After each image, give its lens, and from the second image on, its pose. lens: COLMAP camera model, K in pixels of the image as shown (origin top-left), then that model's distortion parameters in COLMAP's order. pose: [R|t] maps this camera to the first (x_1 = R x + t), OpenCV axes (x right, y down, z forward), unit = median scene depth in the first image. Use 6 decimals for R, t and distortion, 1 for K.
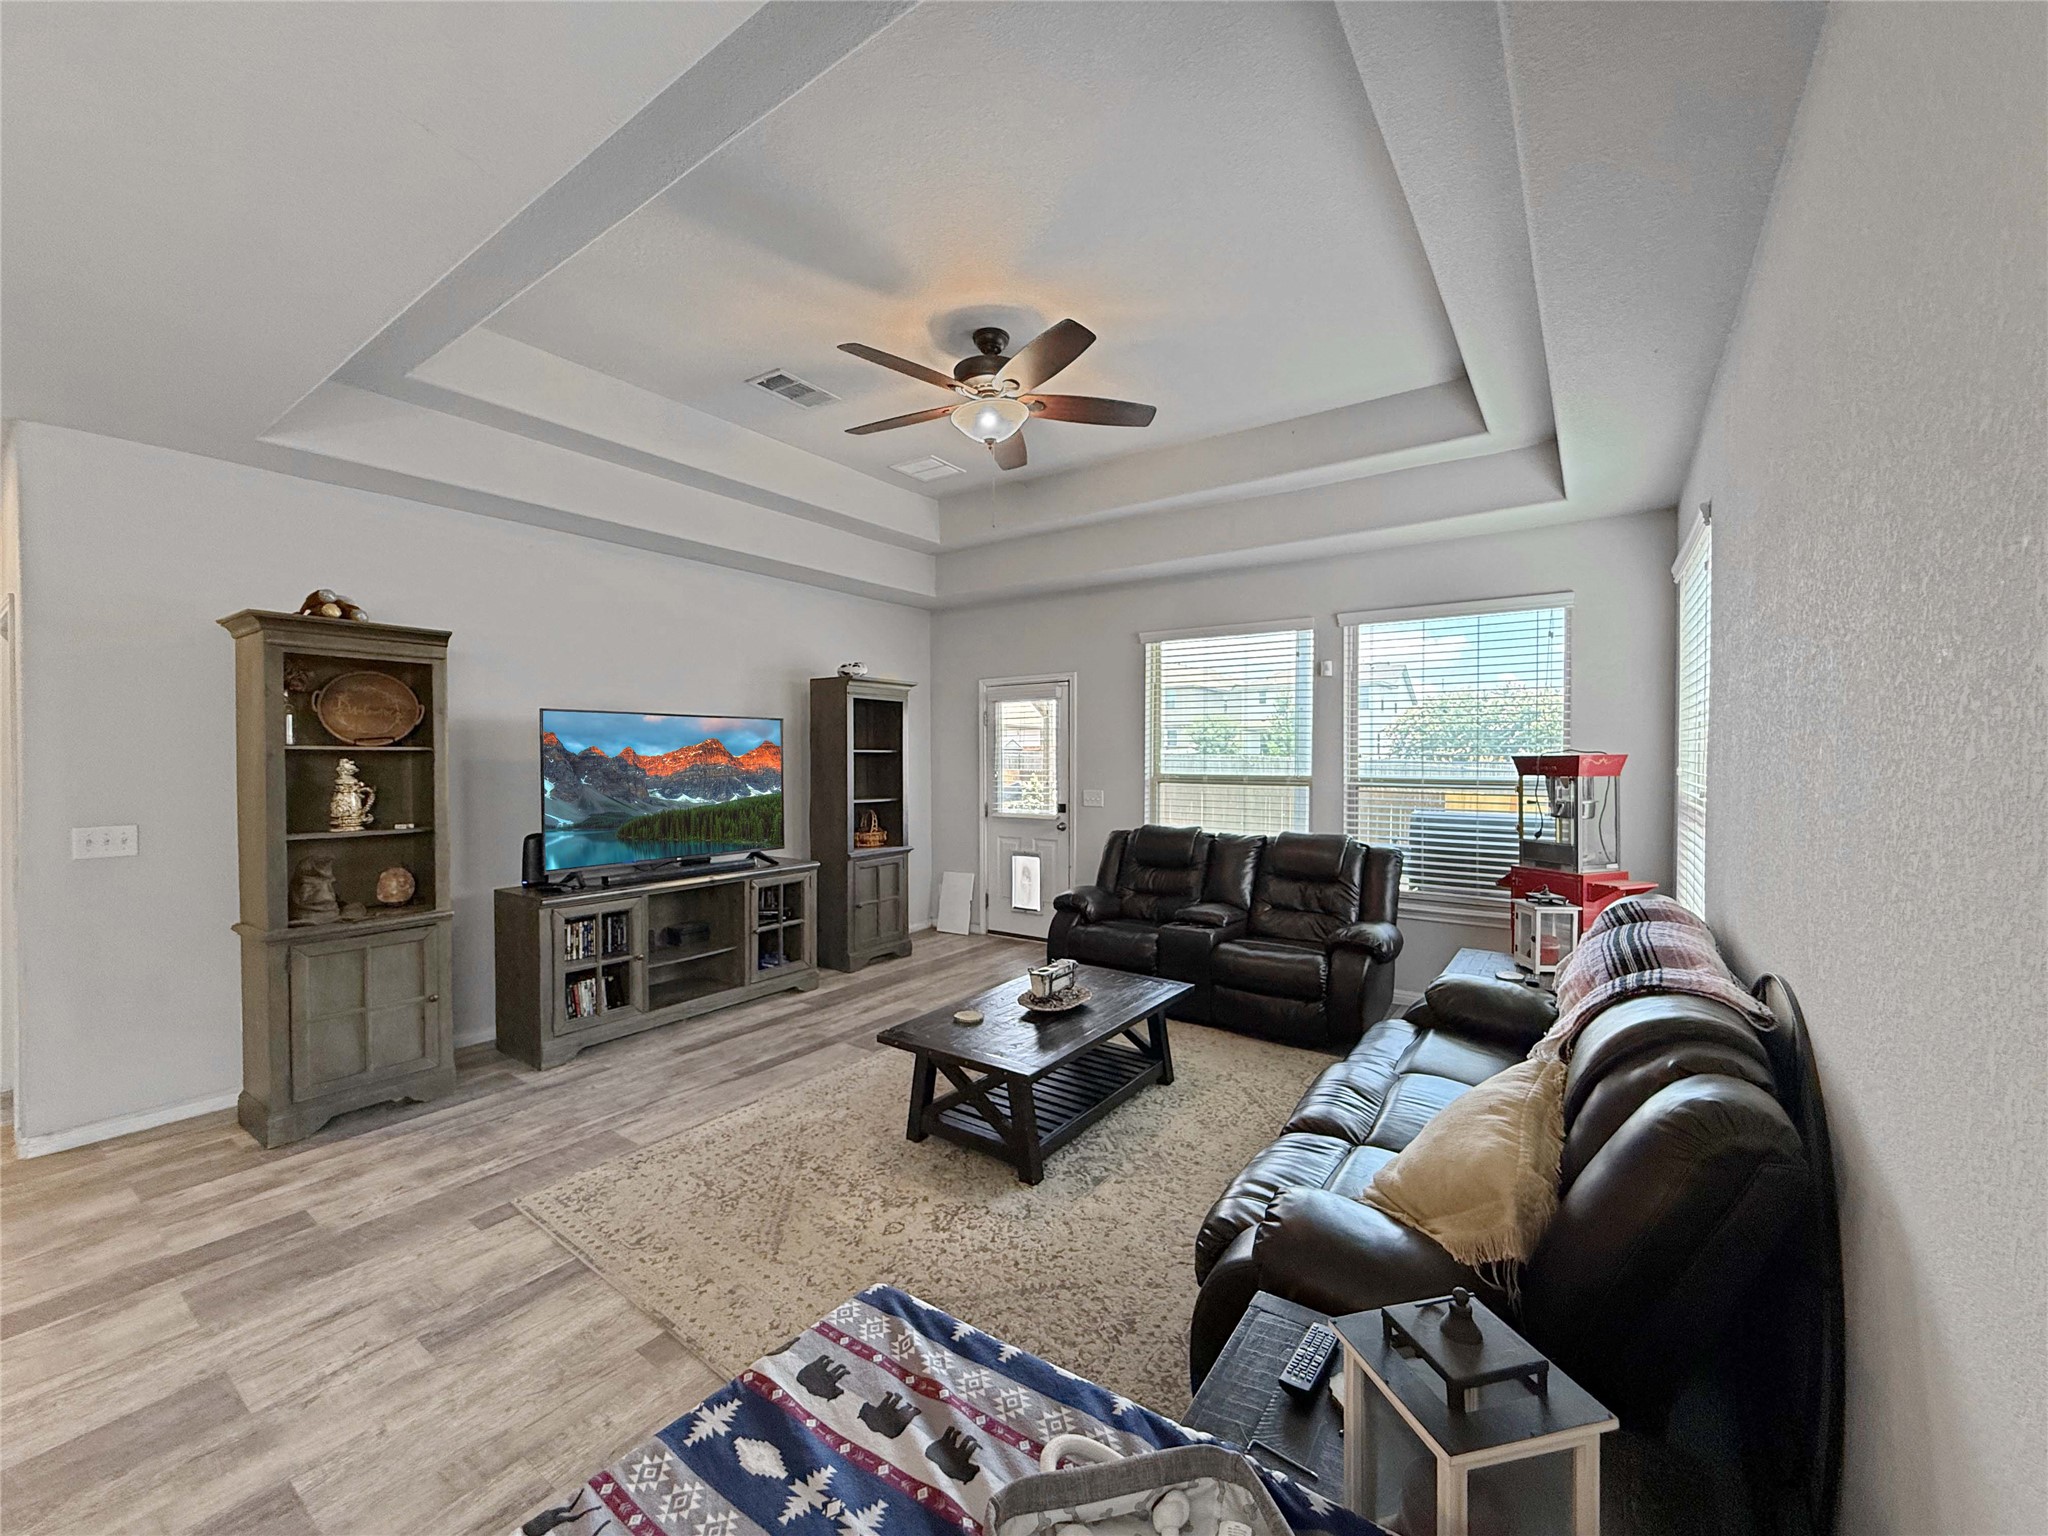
lens RADIAL K [[817.1, 0, 1023.5], [0, 817.1, 764.8], [0, 0, 1]] dist [-0.001609, -0.000043]
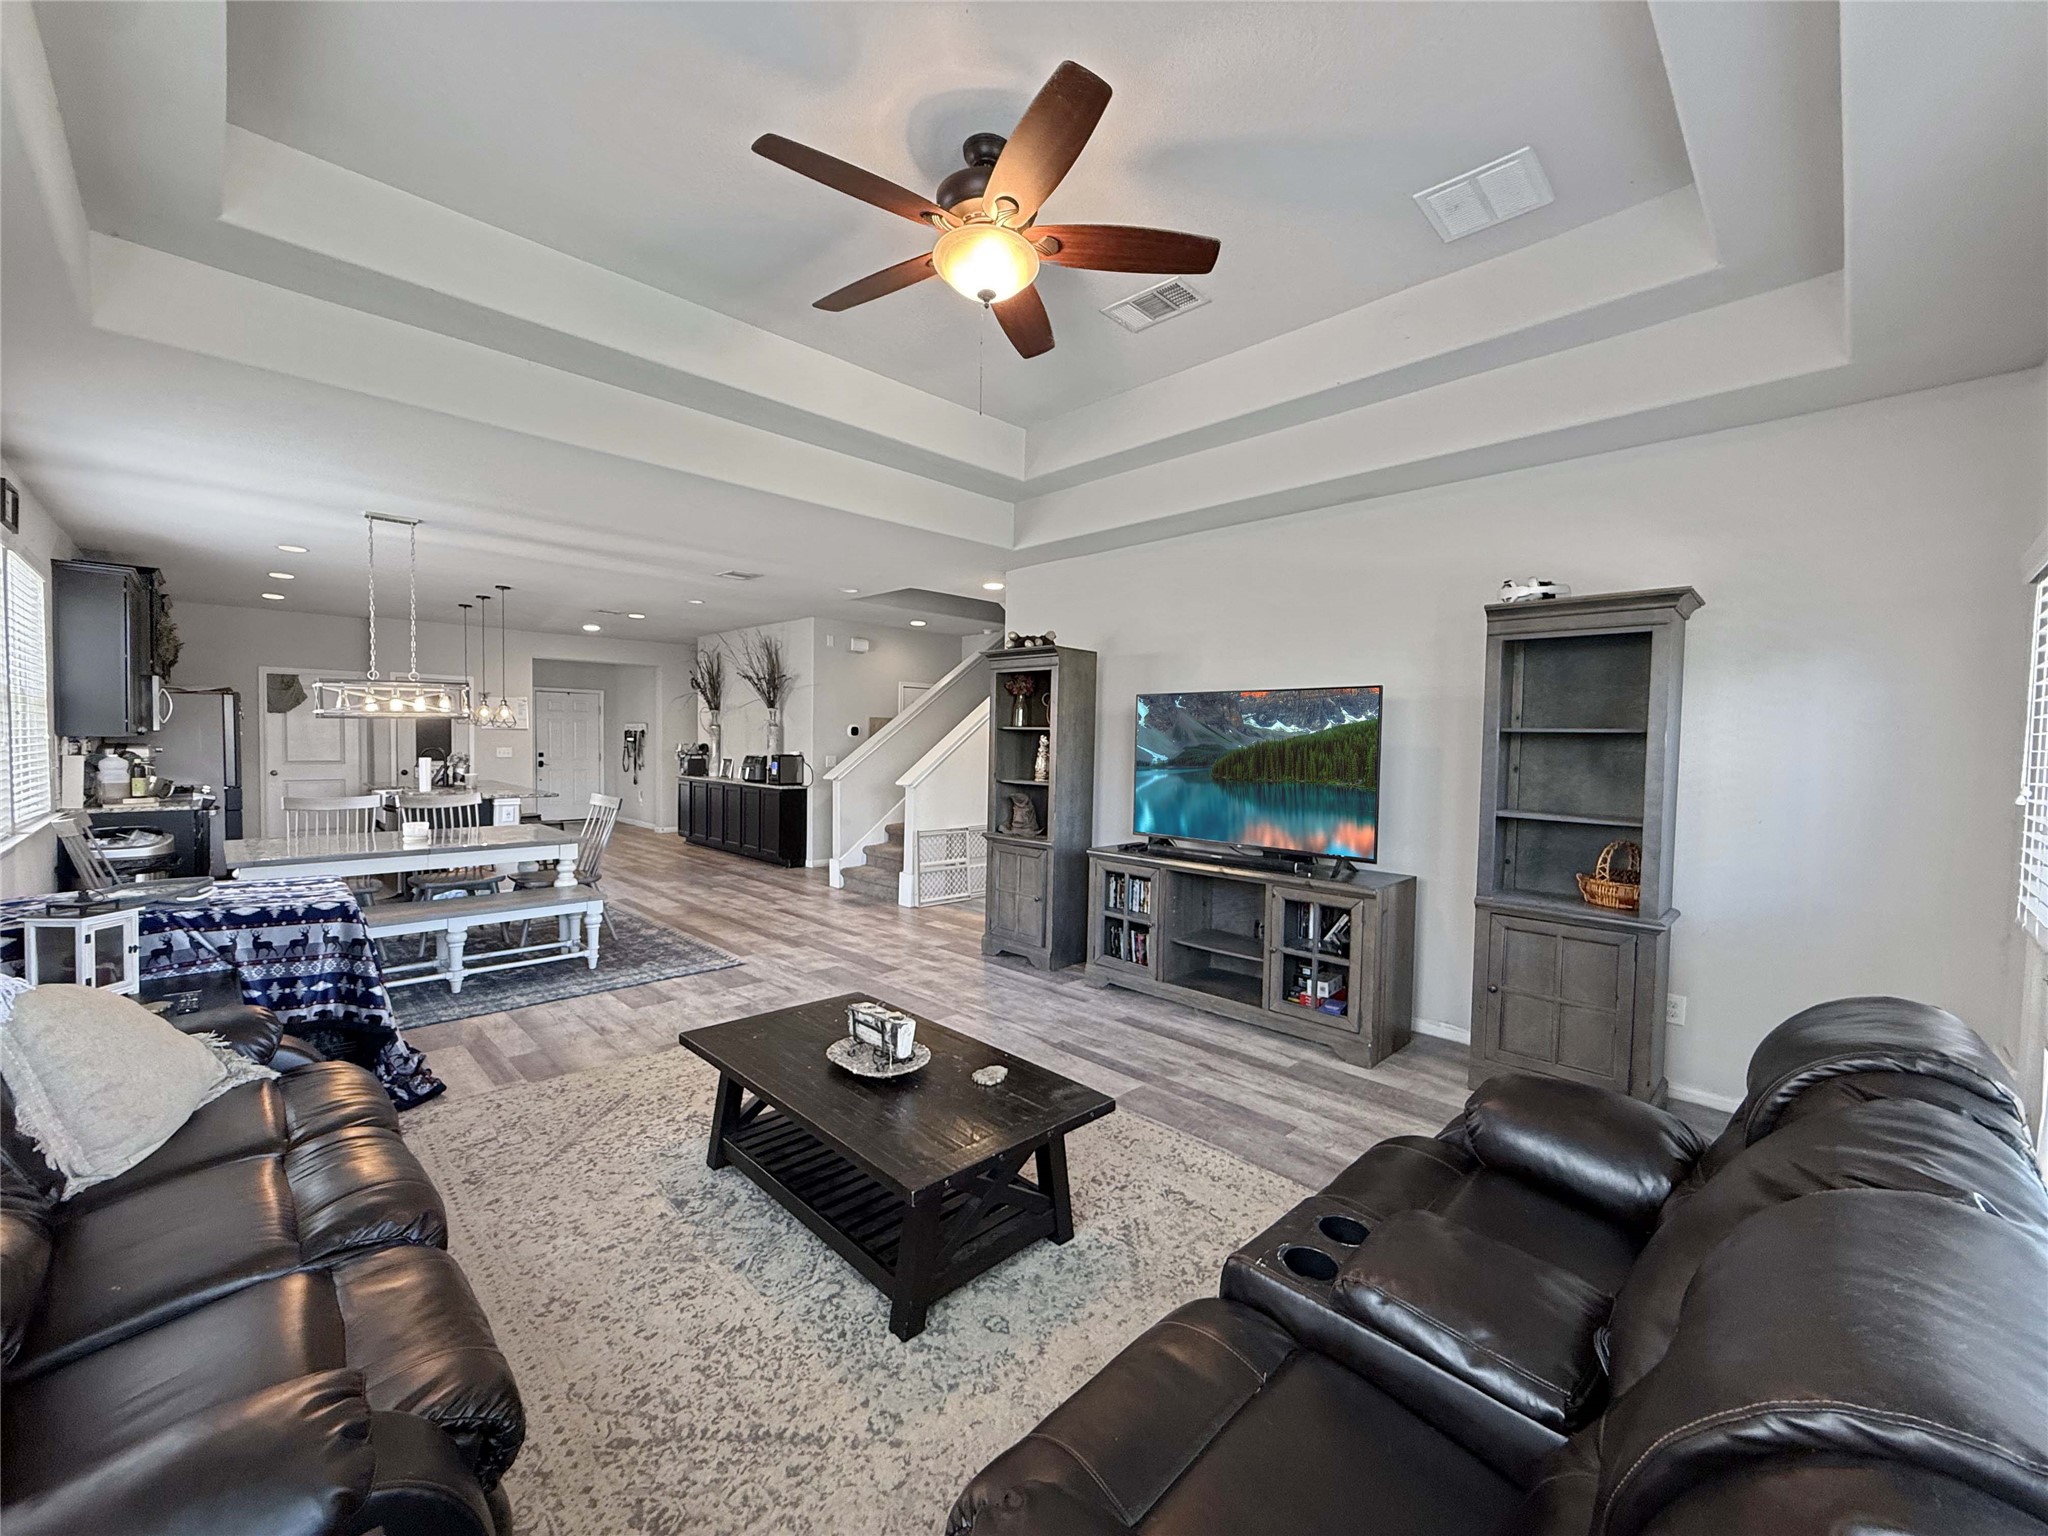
lens RADIAL K [[817.1, 0, 1024.4], [0, 817.1, 767.5], [0, 0, 1]] dist [-0.001609, -0.000043]
pose [[-0.179893, 0.030923, -0.983200, 0.632637], [-0.024351, 0.999059, 0.035877, -0.002532], [0.983385, 0.030396, -0.178971, 1.087385]]
